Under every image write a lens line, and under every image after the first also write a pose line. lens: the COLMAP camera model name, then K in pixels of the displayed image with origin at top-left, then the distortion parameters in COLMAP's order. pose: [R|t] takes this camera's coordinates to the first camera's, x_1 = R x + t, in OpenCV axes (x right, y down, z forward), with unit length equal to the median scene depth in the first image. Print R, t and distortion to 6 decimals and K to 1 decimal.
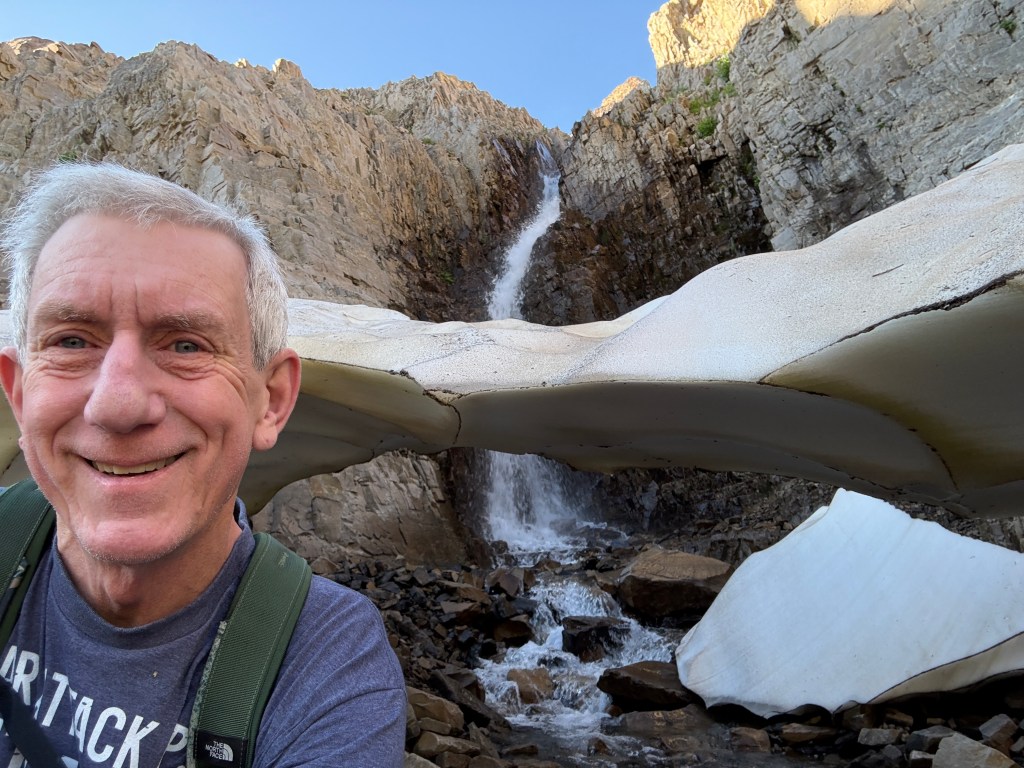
lens RADIAL K [[766.4, 0, 480.3], [0, 766.4, 384.7], [0, 0, 1]] dist [0.092275, -0.160886]
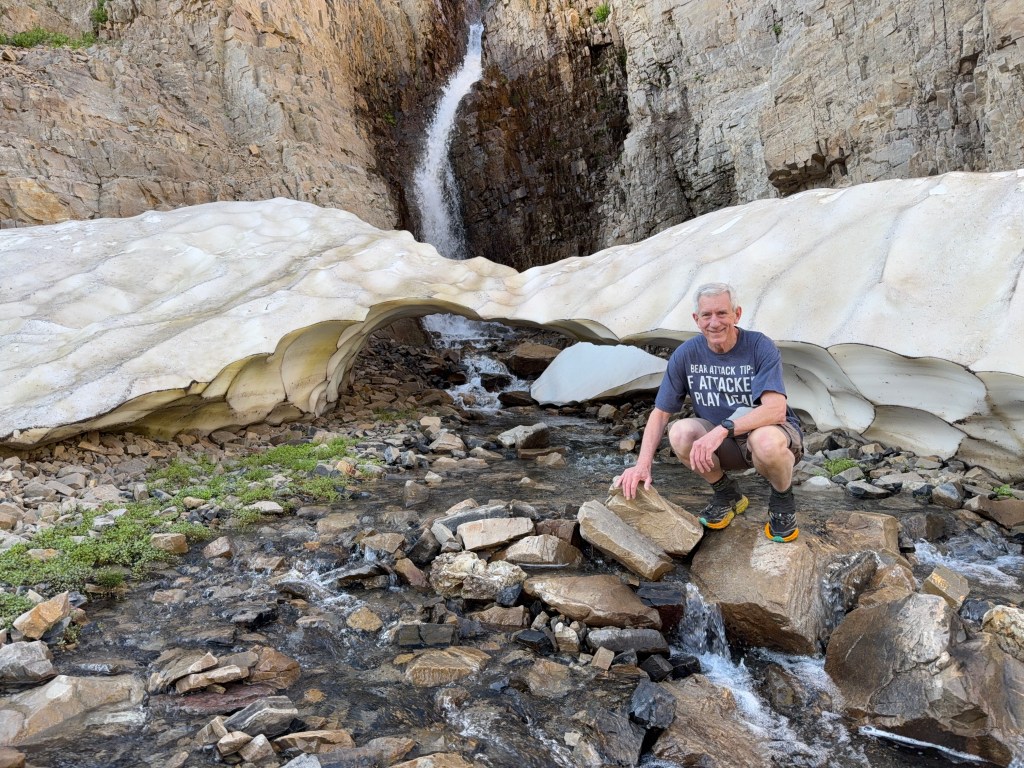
lens RADIAL K [[745.5, 0, 512.0], [0, 745.5, 384.0], [0, 0, 1]] dist [0.040355, -0.058736]
pose [[0.981375, 0.033045, 0.189240, -0.068049], [-0.085028, 0.958065, 0.273645, -0.080982], [-0.172262, -0.284639, 0.943031, -0.327084]]
